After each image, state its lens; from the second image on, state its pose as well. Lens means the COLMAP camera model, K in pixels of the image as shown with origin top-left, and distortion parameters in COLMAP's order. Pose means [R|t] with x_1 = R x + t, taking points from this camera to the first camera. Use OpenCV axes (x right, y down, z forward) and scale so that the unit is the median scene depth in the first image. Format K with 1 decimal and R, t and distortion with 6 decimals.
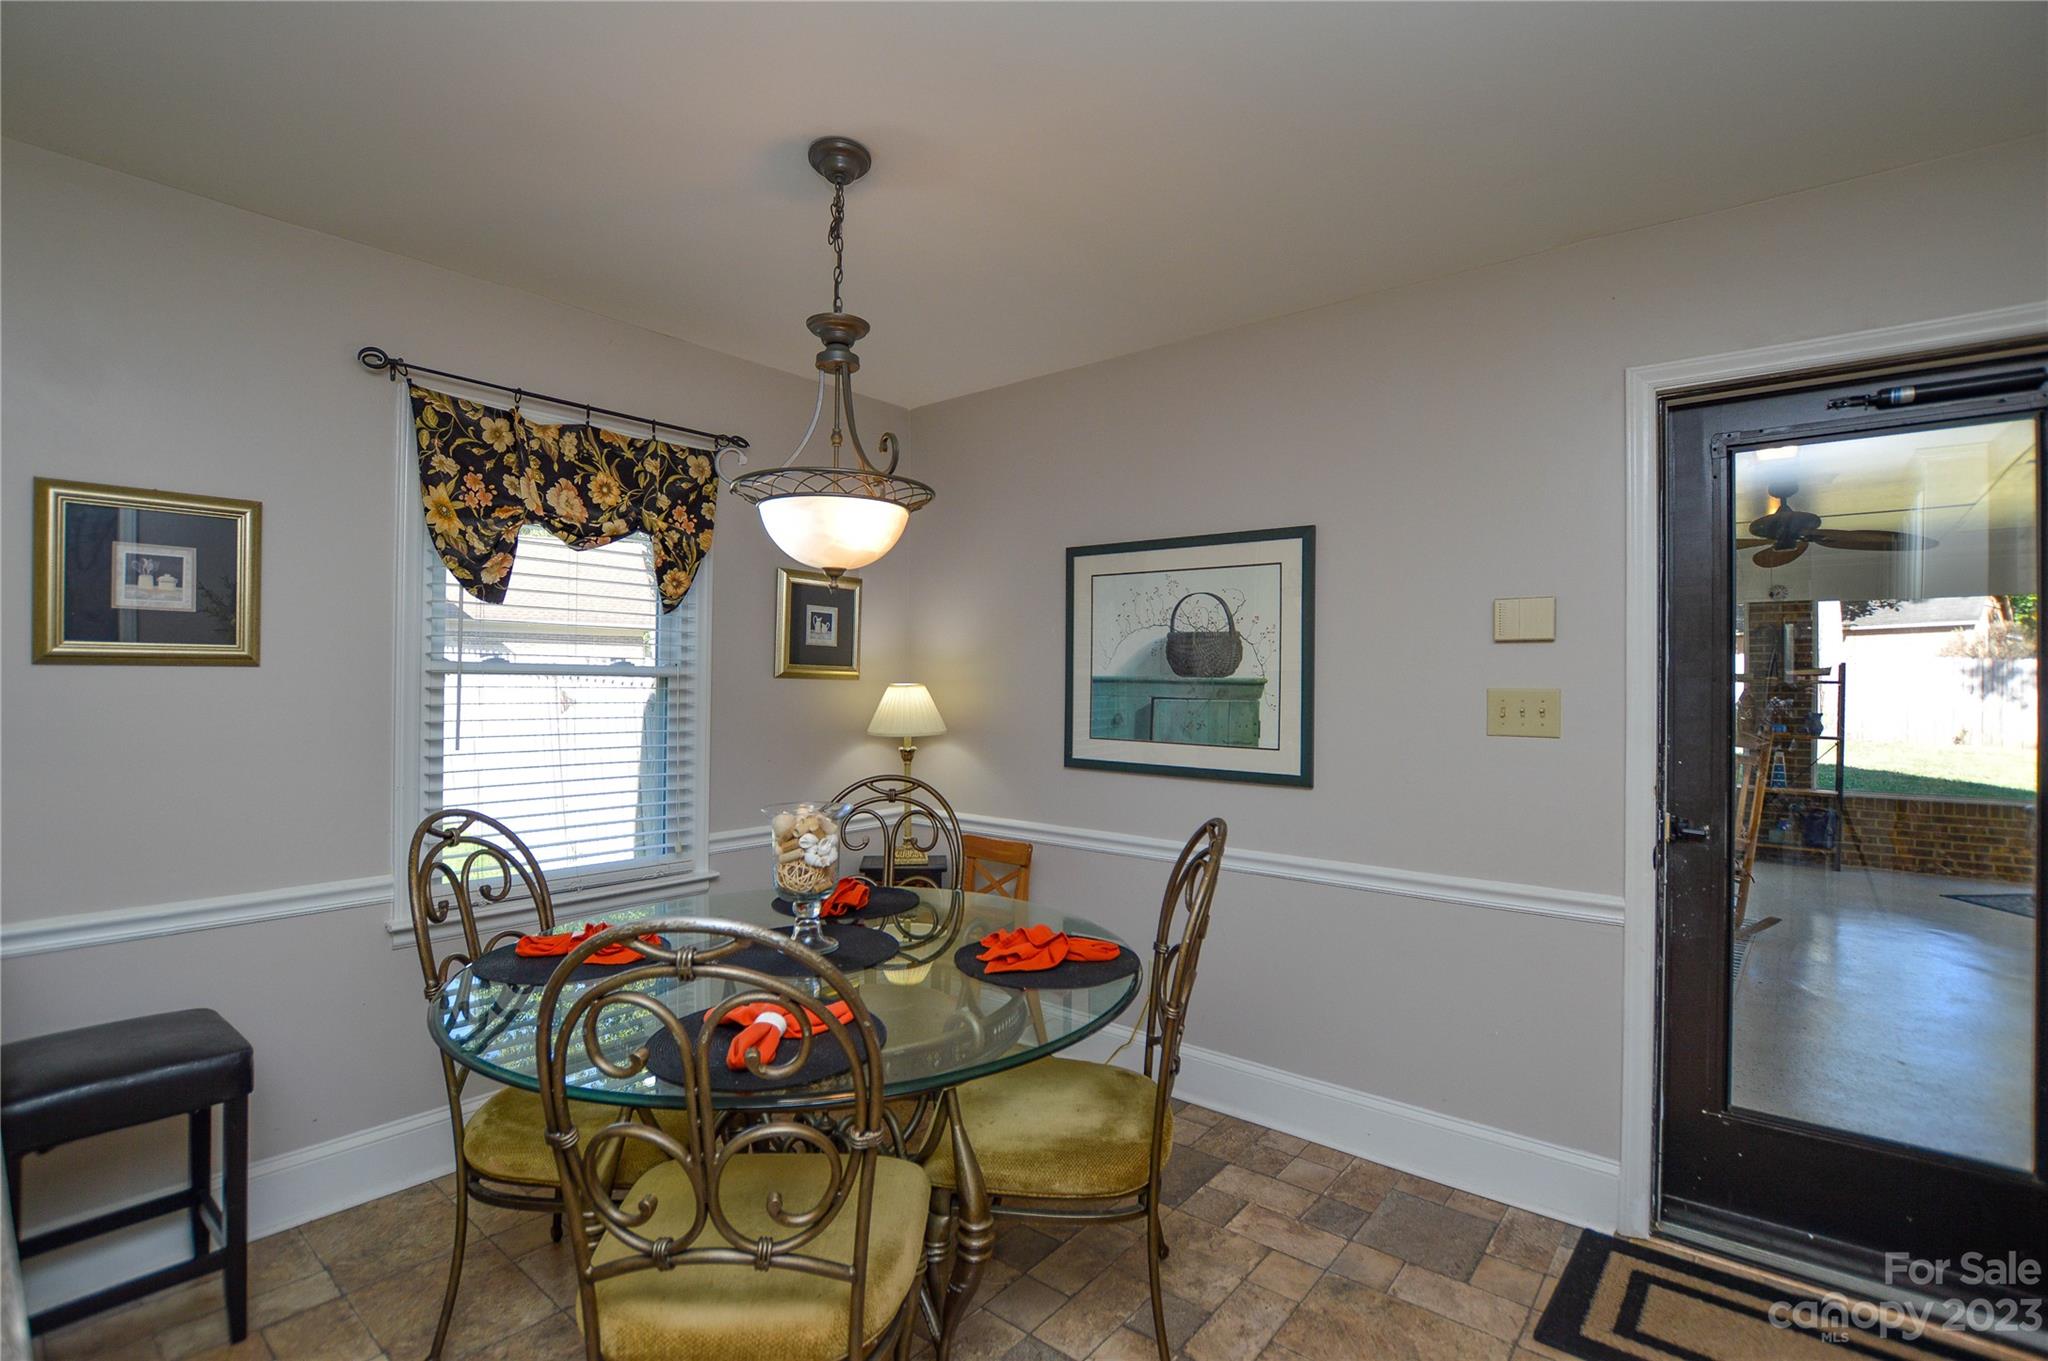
lens RADIAL K [[931.8, 0, 989.0], [0, 931.8, 677.1], [0, 0, 1]] dist [-0.024065, 0.000302]
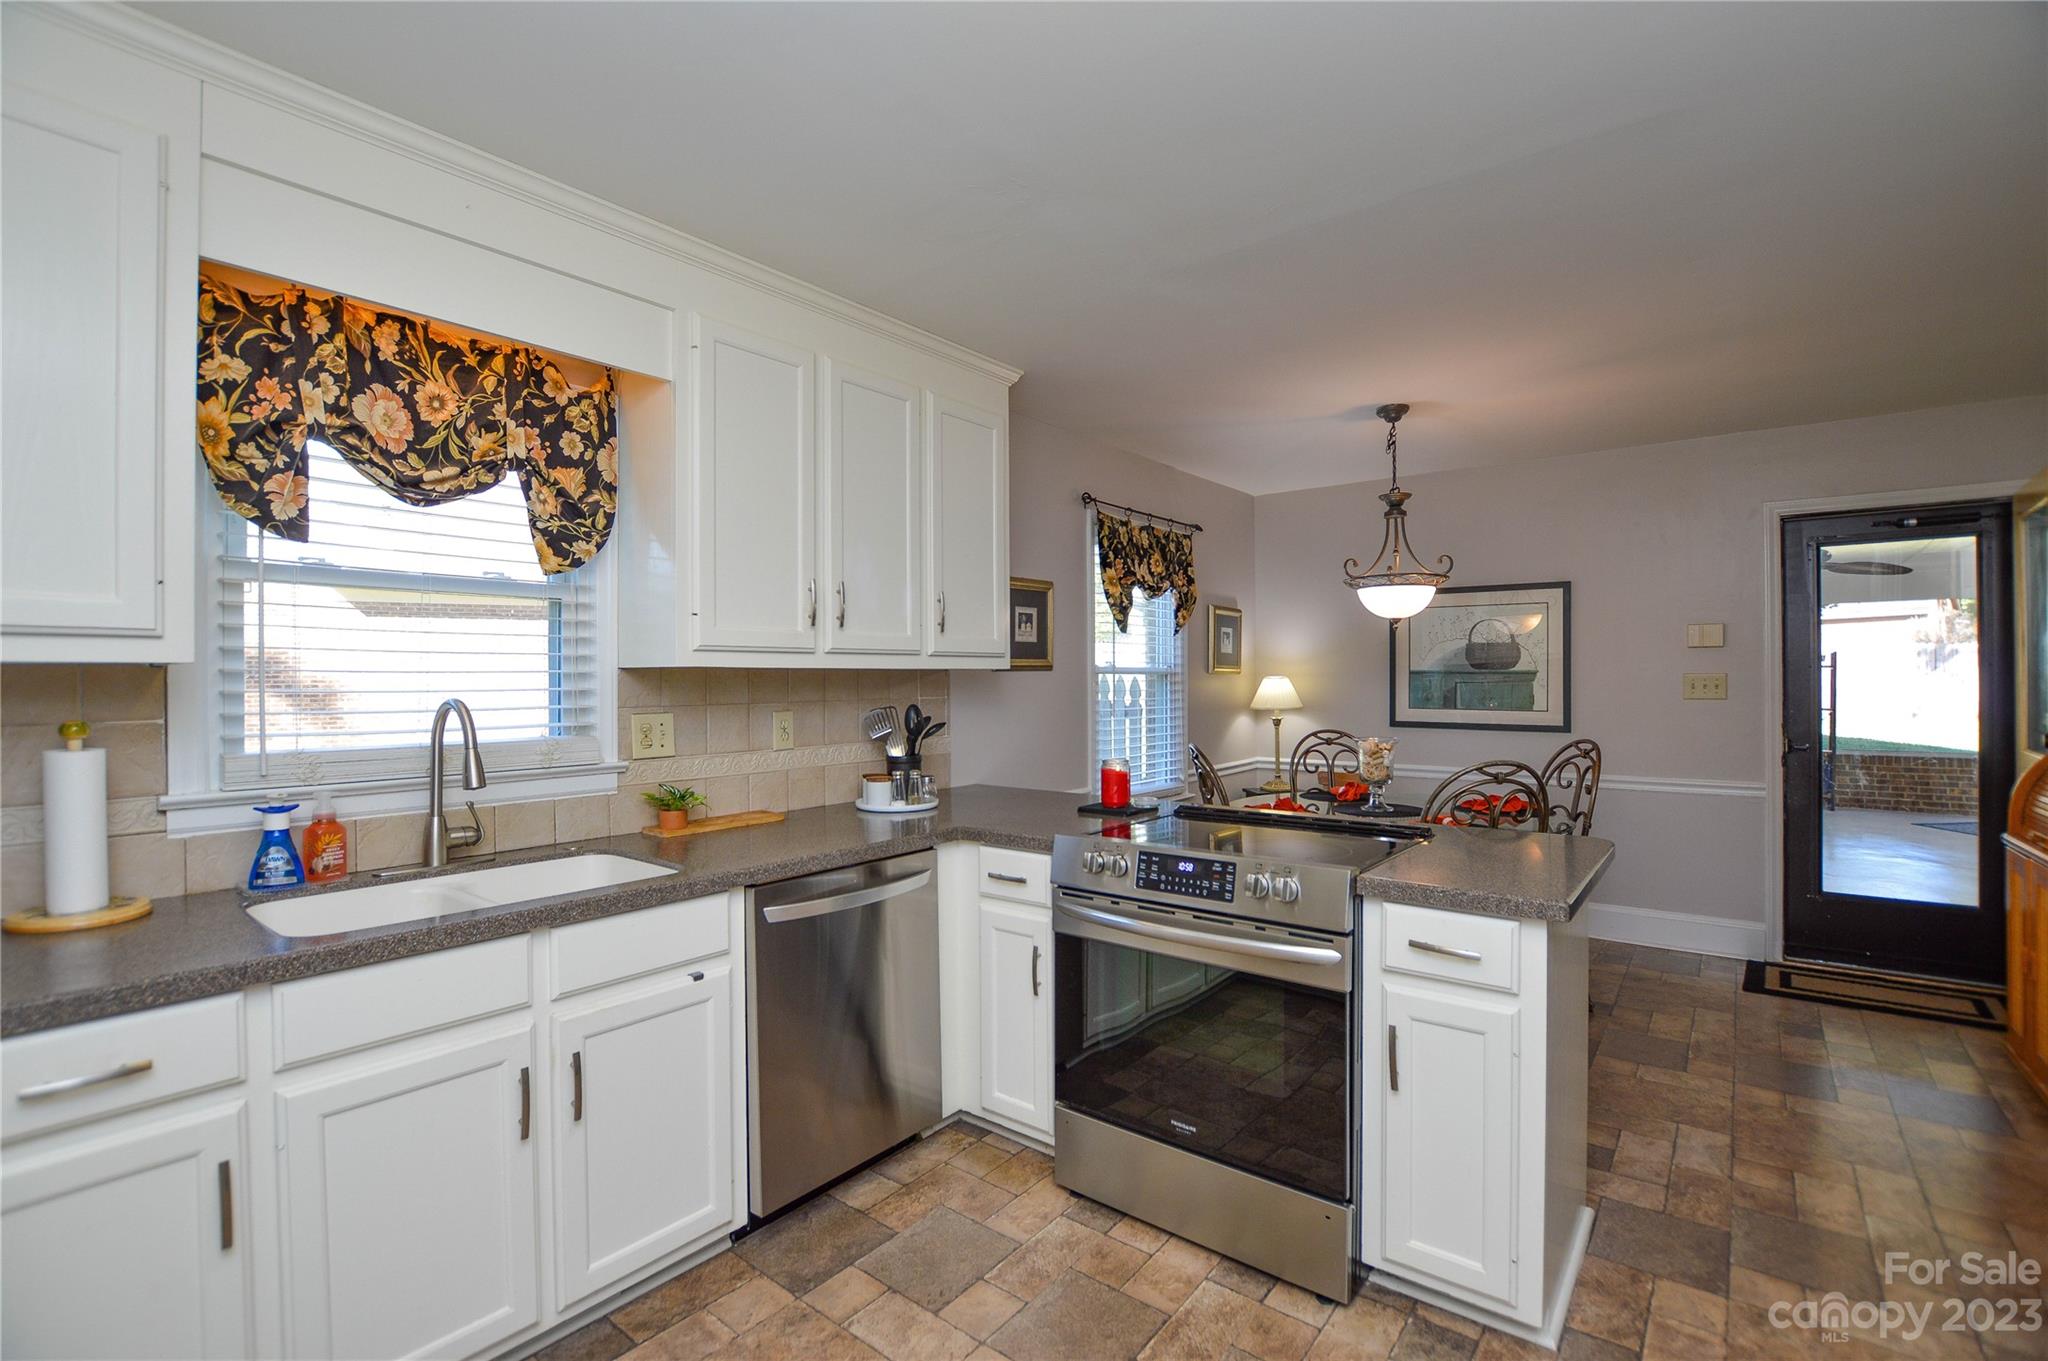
lens RADIAL K [[931.8, 0, 968.2], [0, 931.8, 679.2], [0, 0, 1]] dist [-0.024065, 0.000302]
pose [[0.999755, -0.014741, 0.016482, -0.771824], [0.014635, 0.999872, 0.006538, -0.007544], [-0.016576, -0.006295, 0.999843, -0.672703]]
